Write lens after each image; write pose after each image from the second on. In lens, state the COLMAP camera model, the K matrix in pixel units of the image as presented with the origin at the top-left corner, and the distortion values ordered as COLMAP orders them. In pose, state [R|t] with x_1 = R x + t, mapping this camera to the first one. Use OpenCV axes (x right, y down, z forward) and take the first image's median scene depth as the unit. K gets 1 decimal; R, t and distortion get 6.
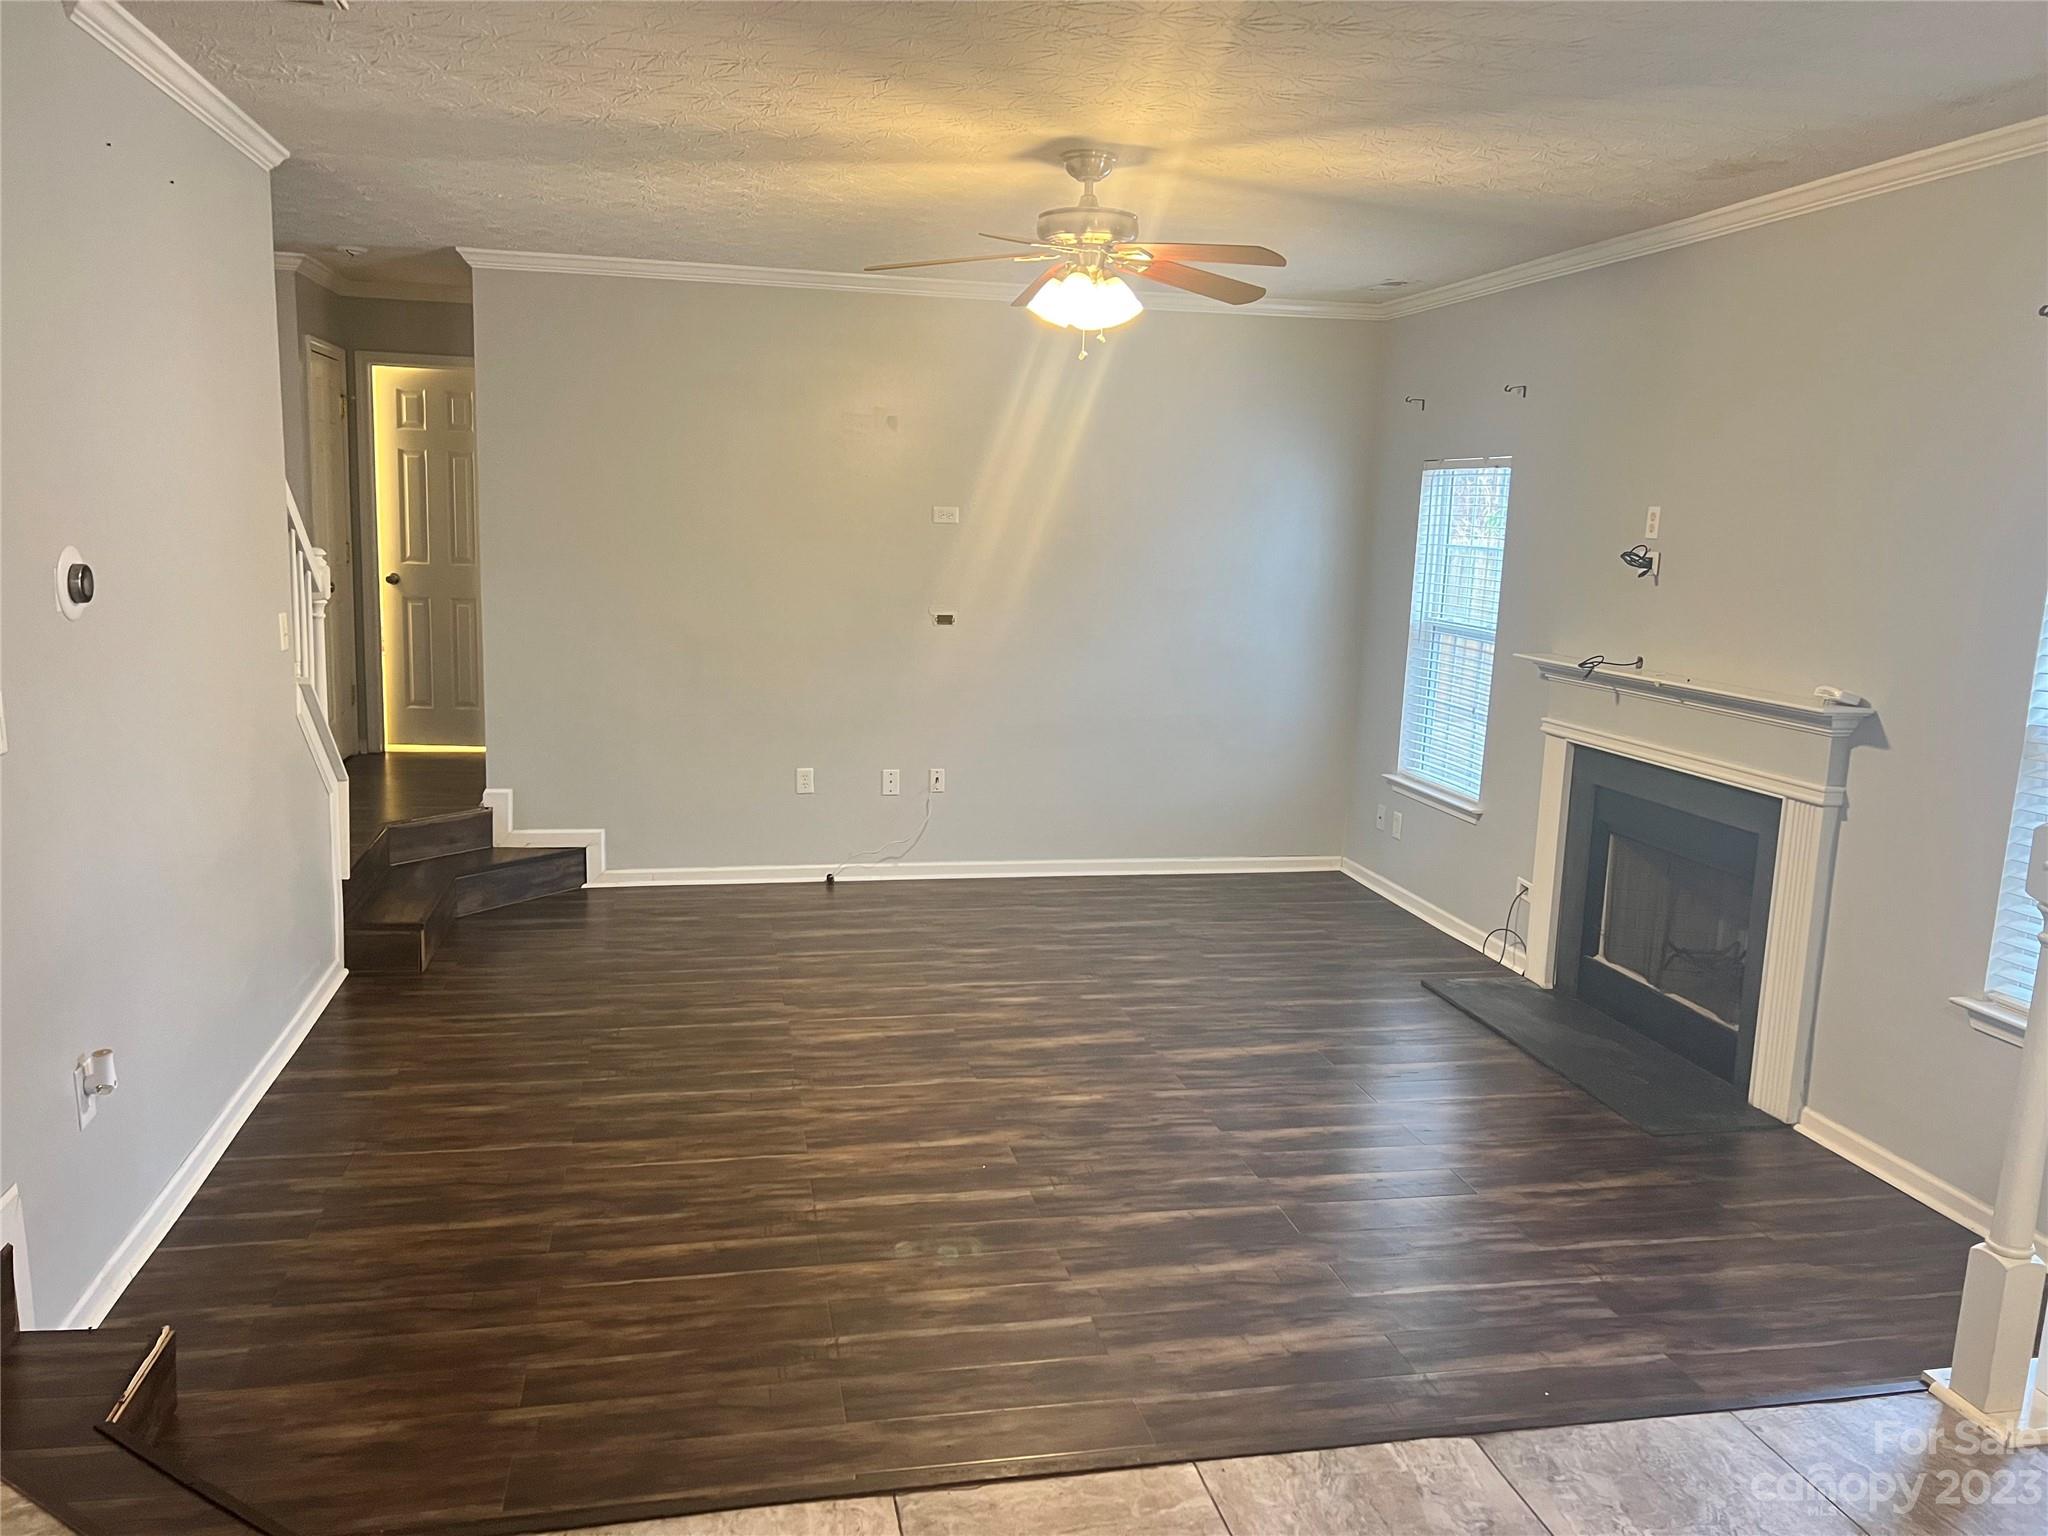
lens RADIAL K [[1546.3, 0, 1021.3], [0, 1546.3, 770.1], [0, 0, 1]] dist [0.011422, 0.000344]
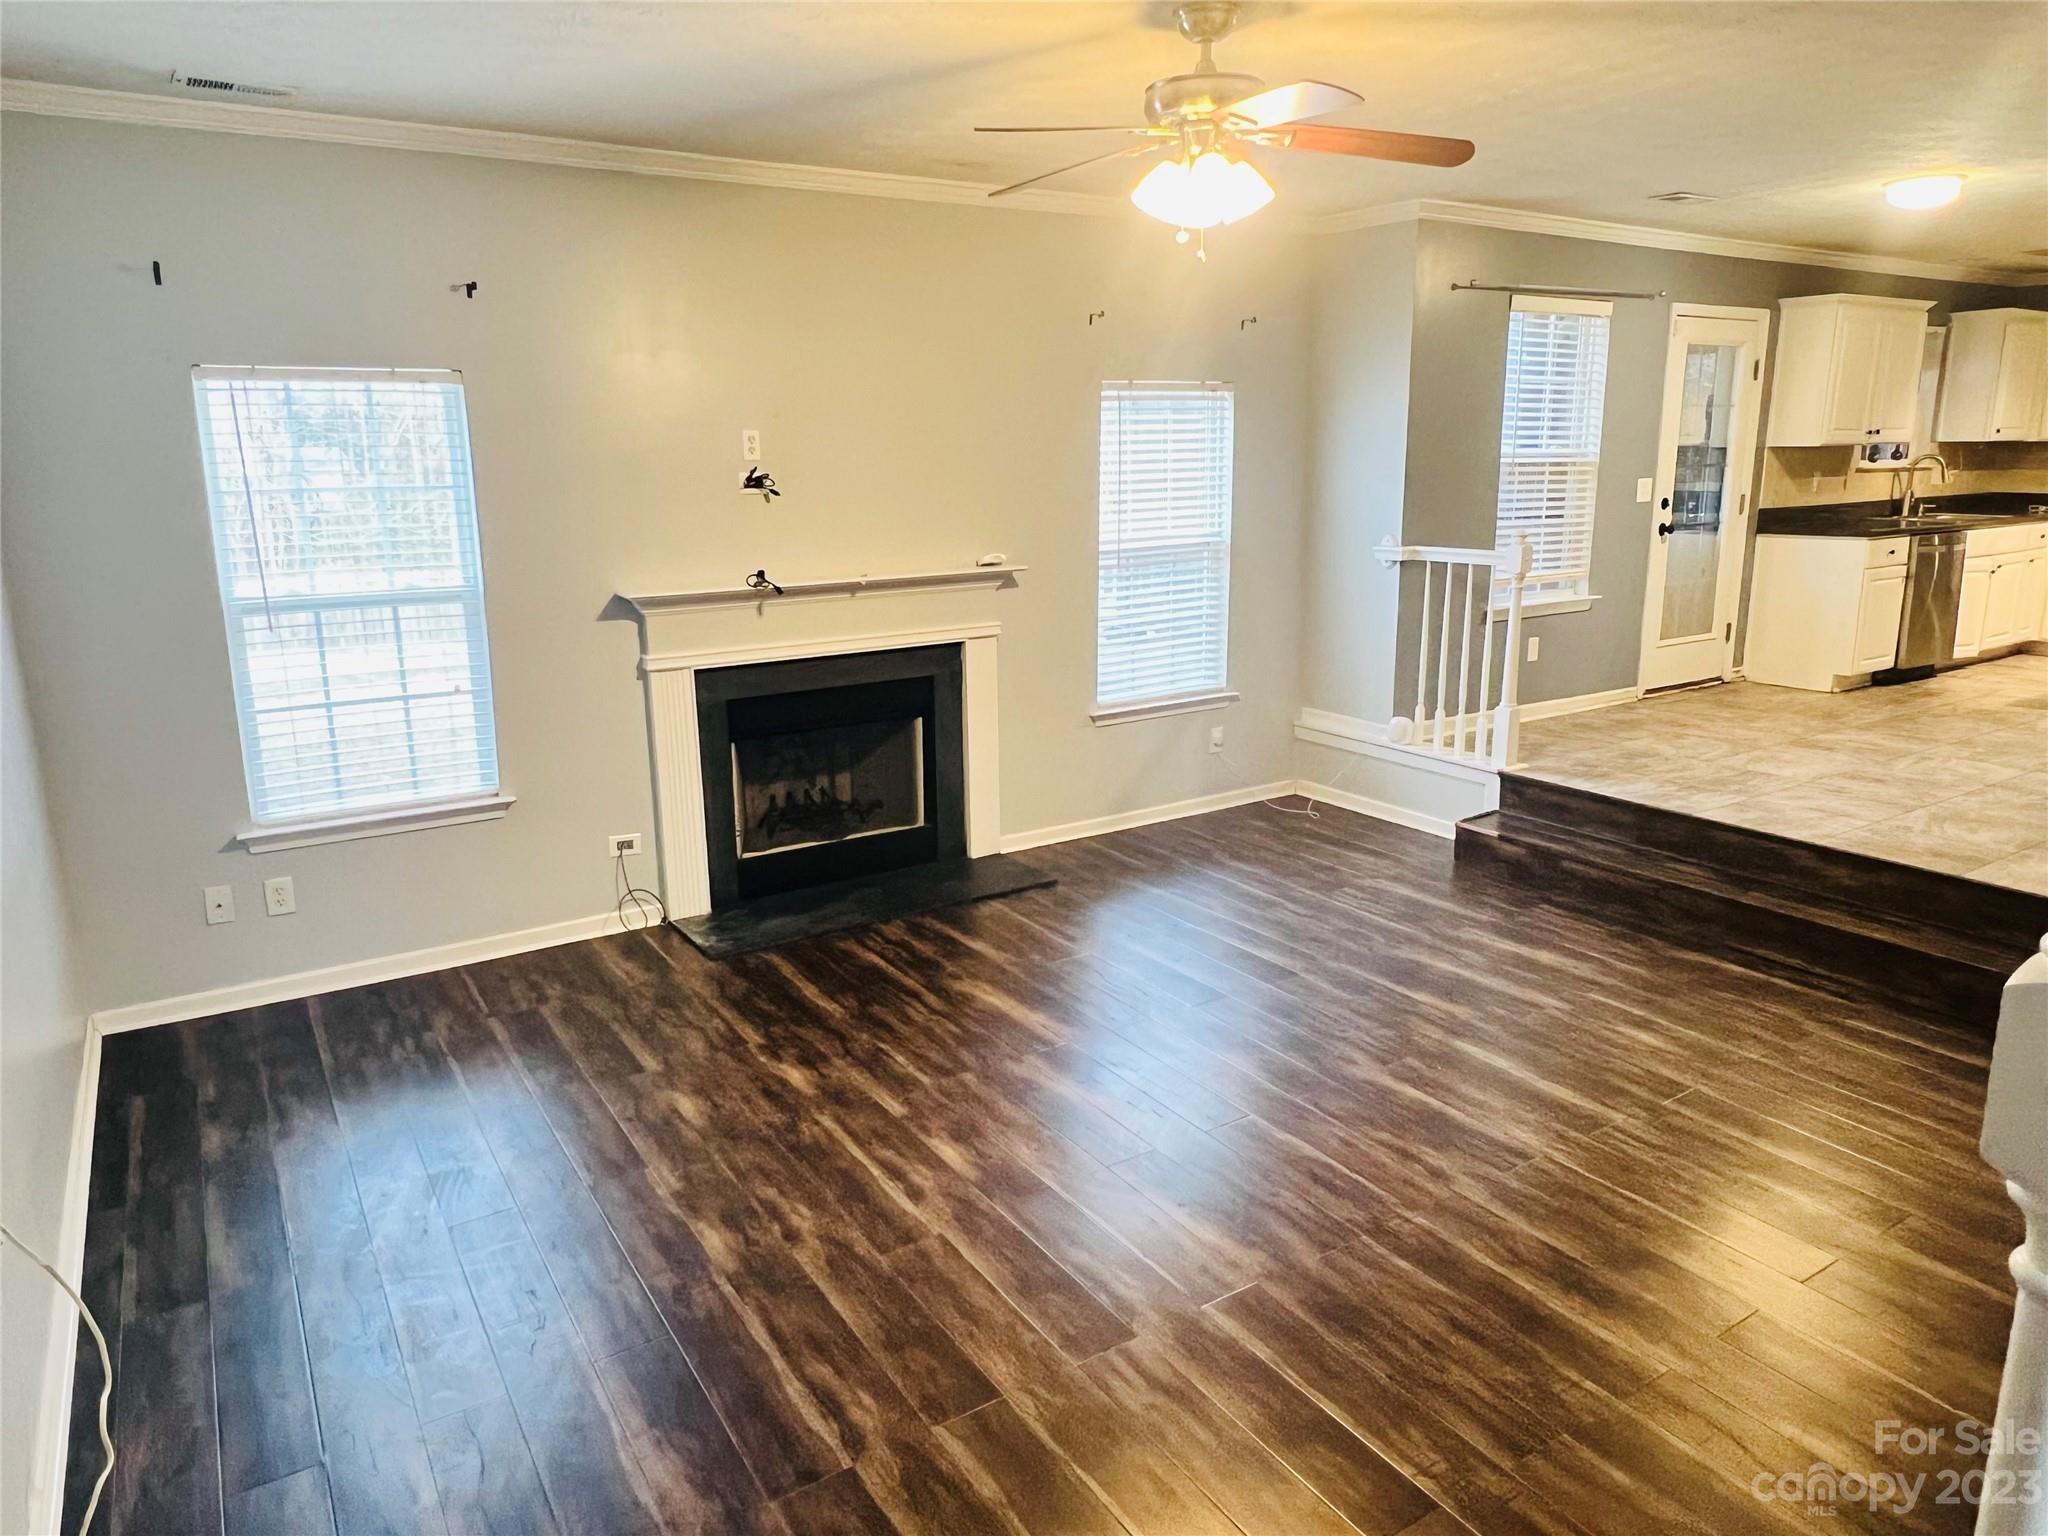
lens RADIAL K [[1313.4, 0, 1015.1], [0, 1313.4, 756.1], [0, 0, 1]] dist [0.004196, -0.001077]
pose [[-0.352257, -0.249258, 0.902101, -0.538631], [0.151778, 0.935908, 0.317866, -0.220628], [-0.923514, 0.248889, -0.291849, 1.156230]]
